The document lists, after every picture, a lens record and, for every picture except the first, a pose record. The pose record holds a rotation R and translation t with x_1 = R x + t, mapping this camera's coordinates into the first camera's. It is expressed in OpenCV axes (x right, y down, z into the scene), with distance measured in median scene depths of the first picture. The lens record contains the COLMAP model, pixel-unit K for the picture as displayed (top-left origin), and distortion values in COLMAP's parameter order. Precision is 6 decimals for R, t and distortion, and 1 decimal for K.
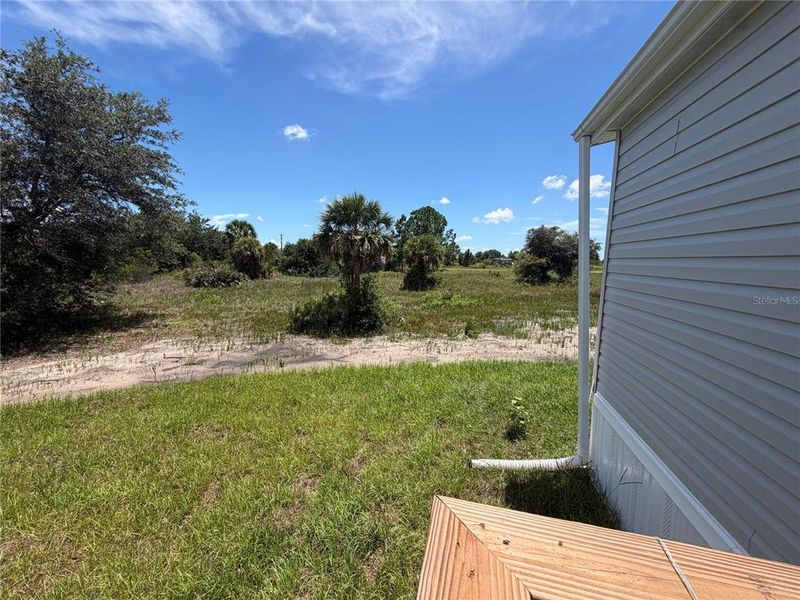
lens RADIAL K [[322.7, 0, 396.0], [0, 322.7, 300.4], [0, 0, 1]] dist [-0.000468, -0.000109]
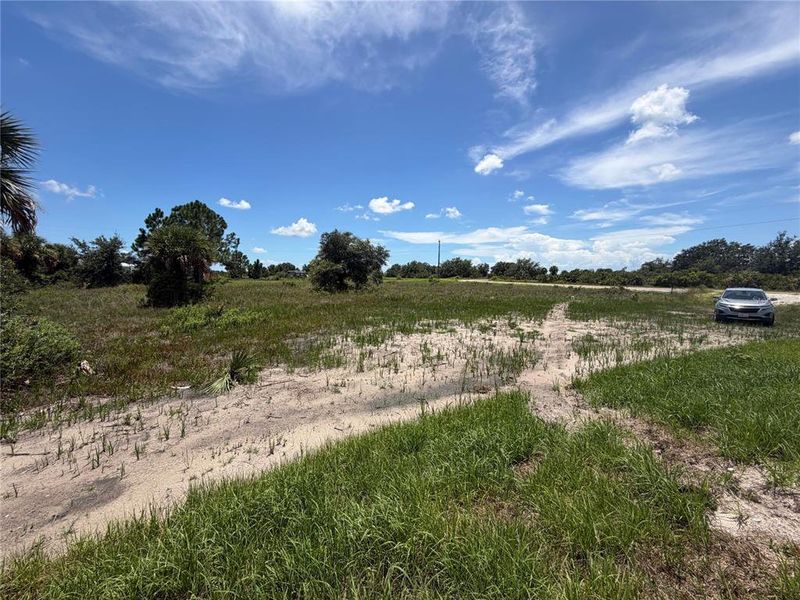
lens RADIAL K [[322.7, 0, 396.0], [0, 322.7, 300.4], [0, 0, 1]] dist [-0.000468, -0.000109]
pose [[0.818256, -0.056115, 0.572108, 0.048084], [0.081927, 0.996449, -0.019439, 0.004694], [-0.568986, 0.062778, 0.819948, 0.141652]]
